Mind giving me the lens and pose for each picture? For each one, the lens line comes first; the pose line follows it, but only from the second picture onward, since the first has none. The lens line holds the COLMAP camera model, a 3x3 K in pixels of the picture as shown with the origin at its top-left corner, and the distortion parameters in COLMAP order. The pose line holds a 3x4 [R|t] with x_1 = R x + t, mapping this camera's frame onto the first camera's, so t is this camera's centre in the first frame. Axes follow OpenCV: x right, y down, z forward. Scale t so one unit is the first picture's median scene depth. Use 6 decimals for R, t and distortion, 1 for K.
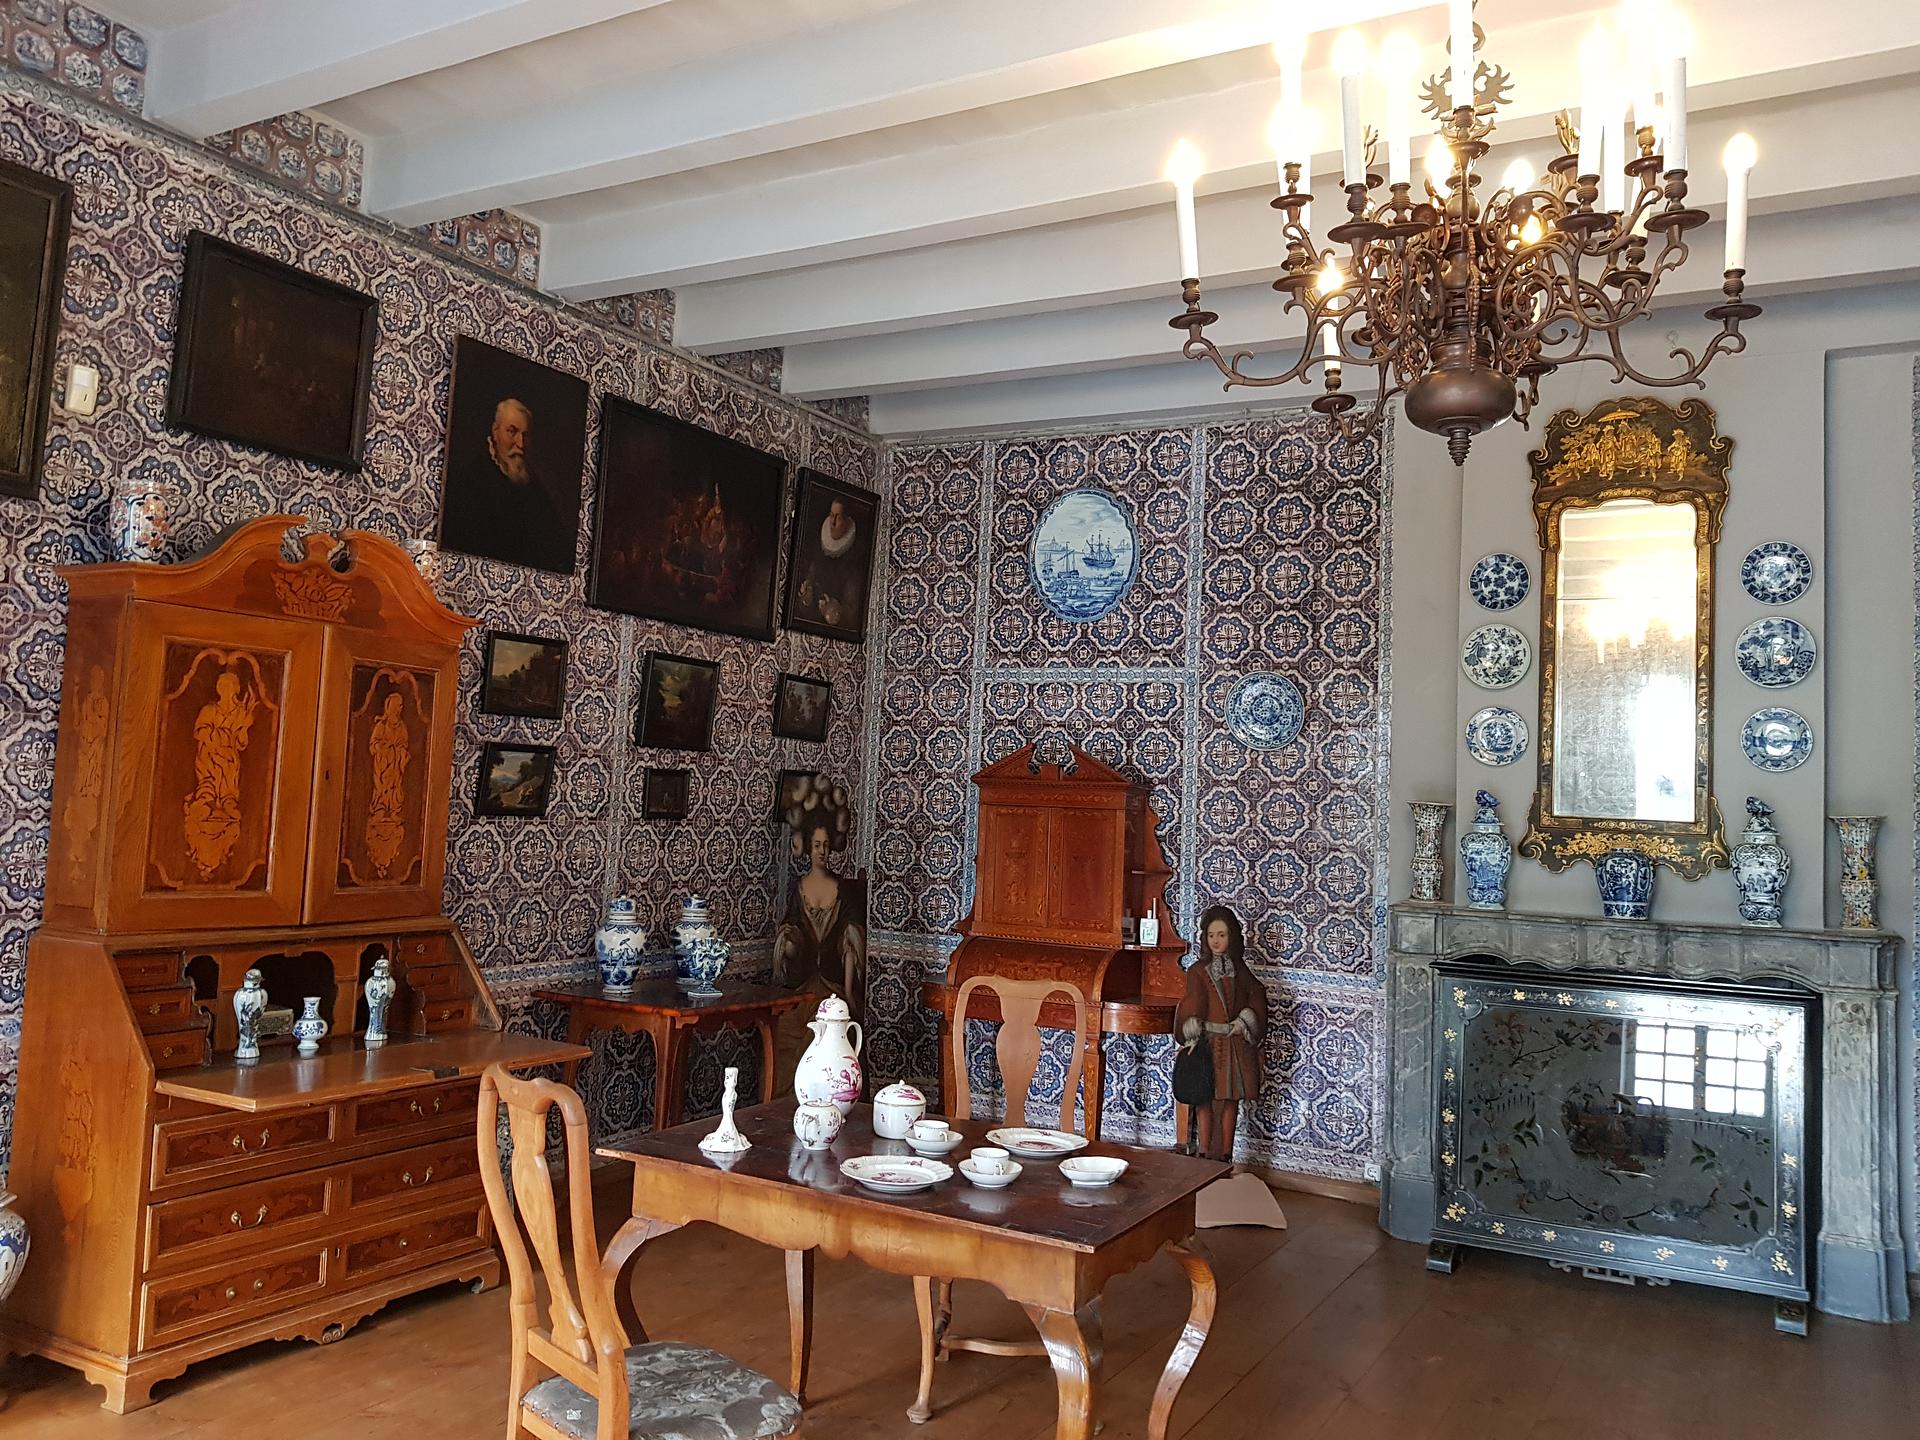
lens RADIAL K [[1494.2, 0, 931.0], [0, 1494.2, 687.1], [0, 0, 1]] dist [0.082184, -0.142706]
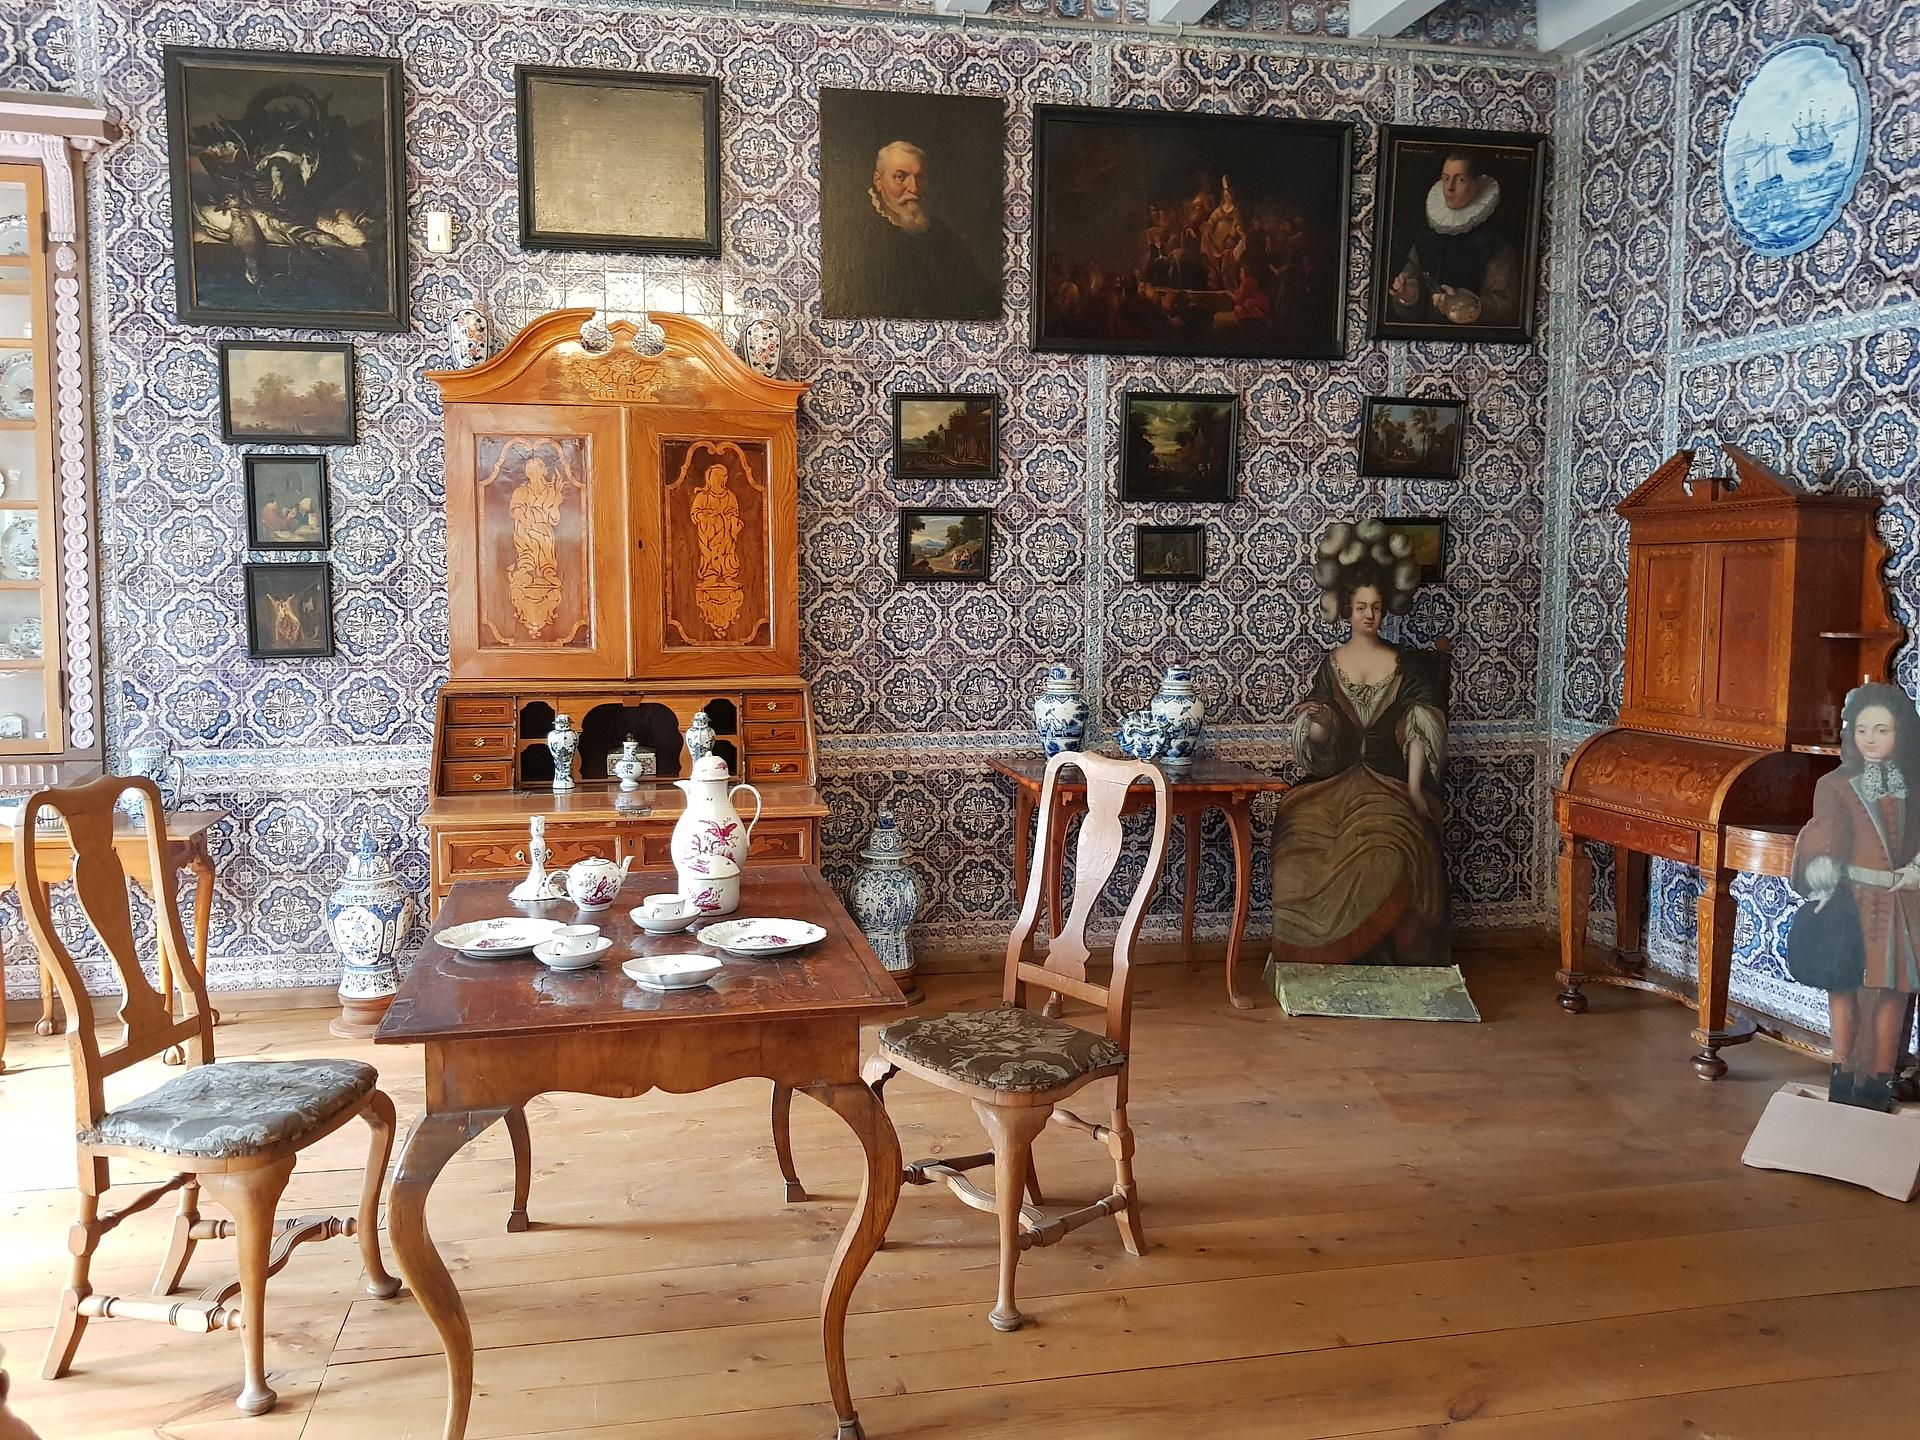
lens RADIAL K [[1532.3, 0, 988.0], [0, 1532.3, 686.6], [0, 0, 1]] dist [0.093858, -0.157620]
pose [[0.657242, 0.007534, -0.753642, 0.567124], [0.087180, 0.992478, 0.085950, 0.080779], [0.748621, -0.122193, 0.651641, 0.415614]]
